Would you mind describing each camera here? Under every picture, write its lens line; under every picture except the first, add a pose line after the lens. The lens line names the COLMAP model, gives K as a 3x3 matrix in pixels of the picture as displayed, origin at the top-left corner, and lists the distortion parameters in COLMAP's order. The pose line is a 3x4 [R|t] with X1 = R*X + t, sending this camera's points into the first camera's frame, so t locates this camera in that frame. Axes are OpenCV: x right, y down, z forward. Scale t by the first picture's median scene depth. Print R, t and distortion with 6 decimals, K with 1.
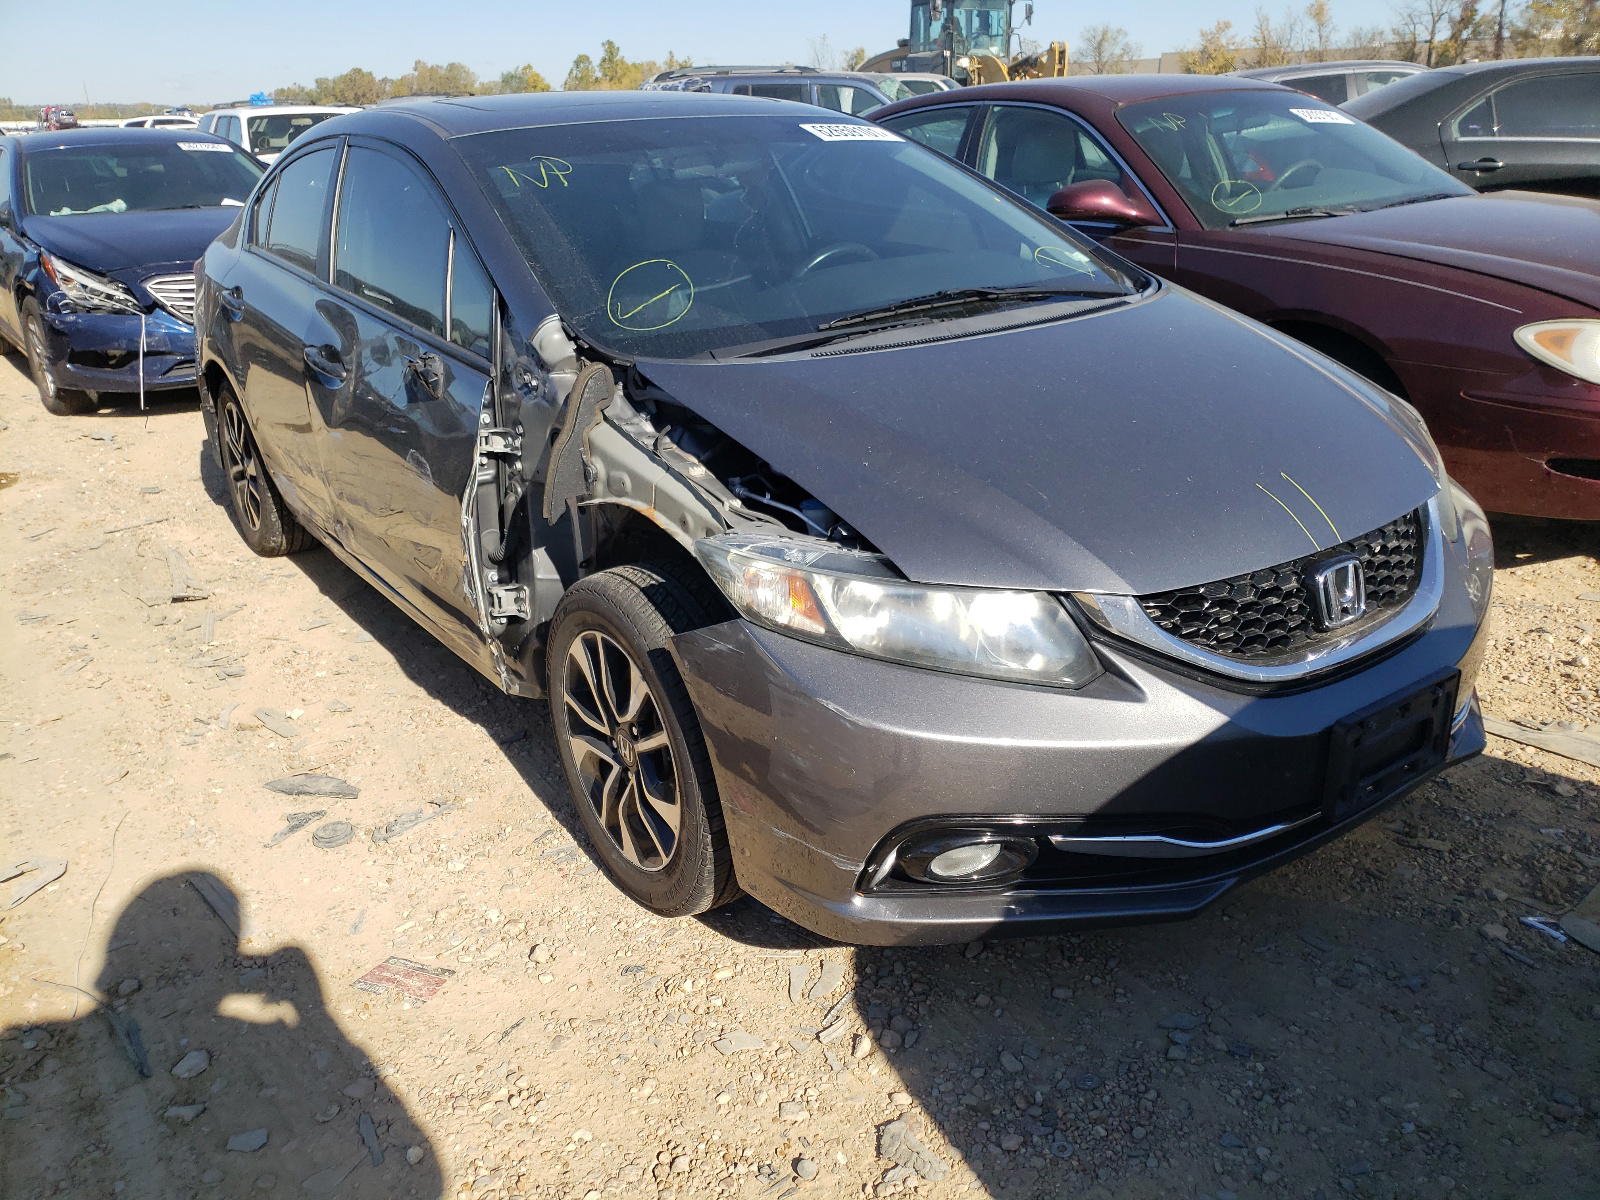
lens RADIAL K [[1186.2, 0, 800.0], [0, 1186.2, 600.0], [0, 0, 1]] dist [0.004139, 0.000175]
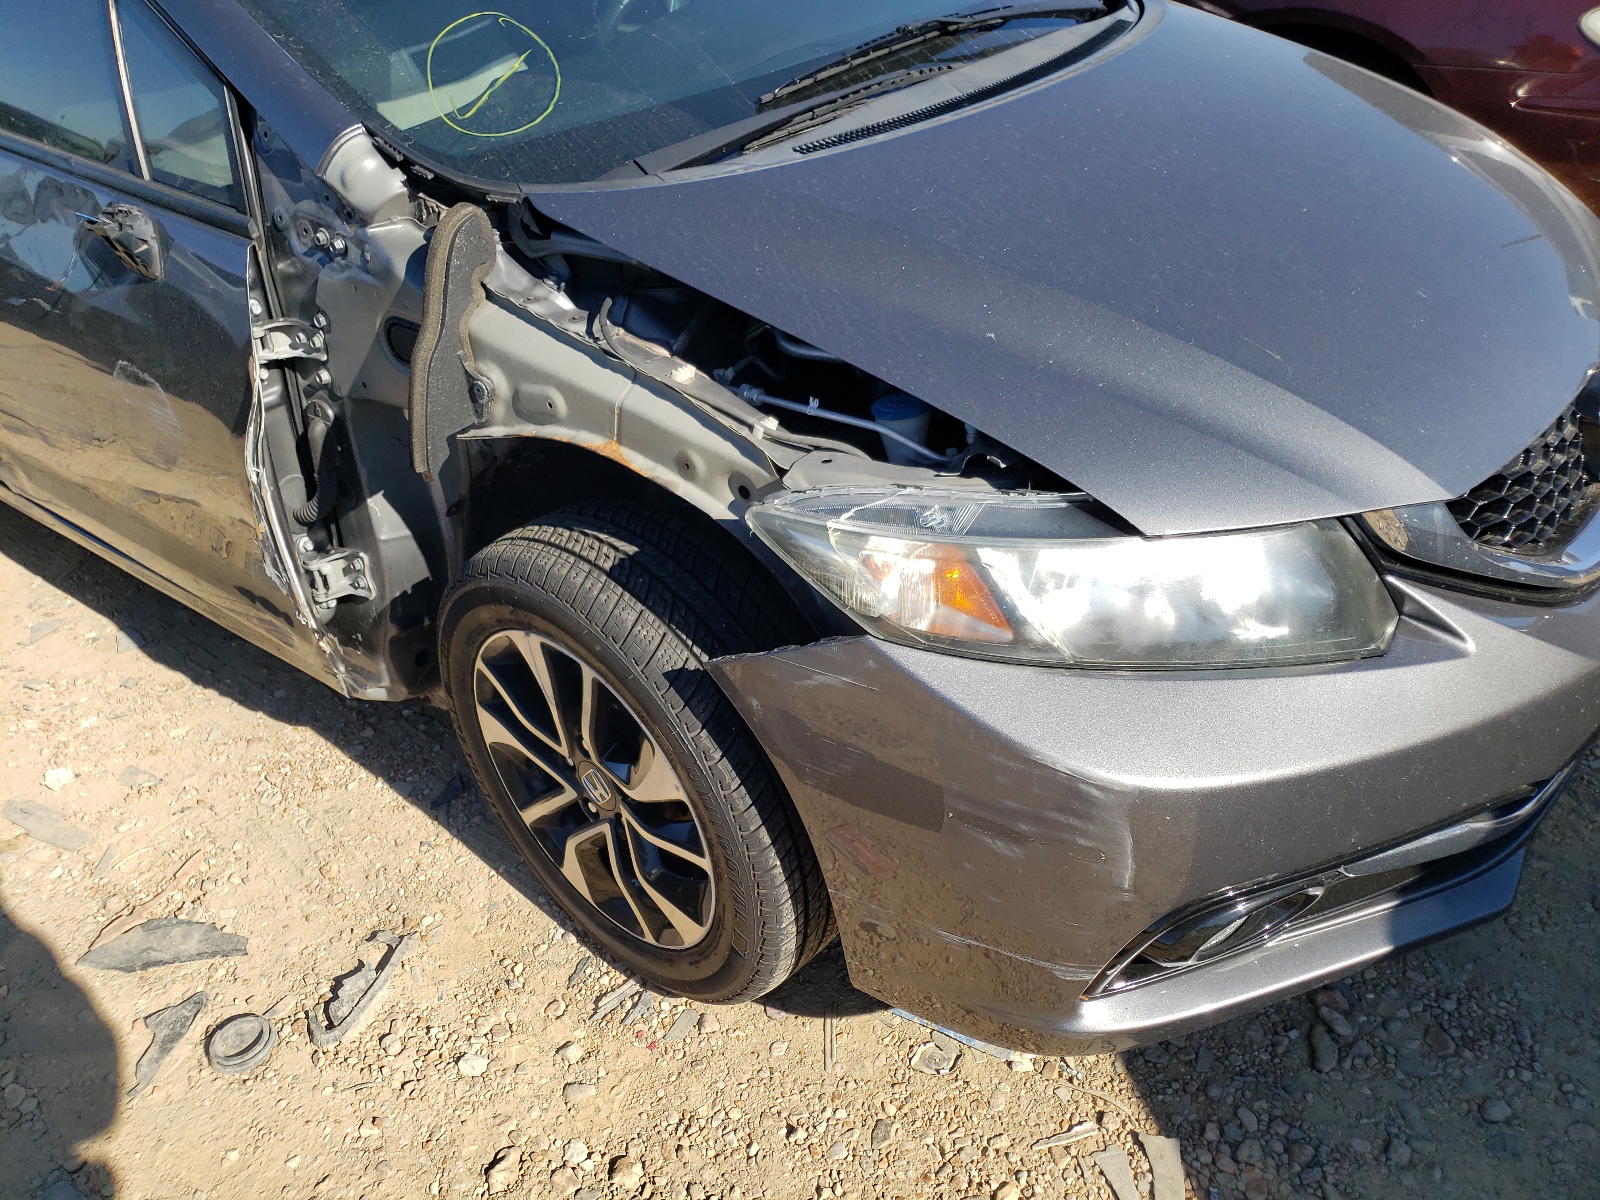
lens RADIAL K [[1281.1, 0, 800.0], [0, 1281.1, 600.0], [0, 0, 1]] dist [-0.000557, -0.000445]
pose [[0.969198, -0.169574, 0.178608, -0.151841], [0.137414, 0.974164, 0.179226, -0.096061], [-0.204385, -0.149163, 0.967459, 0.305913]]
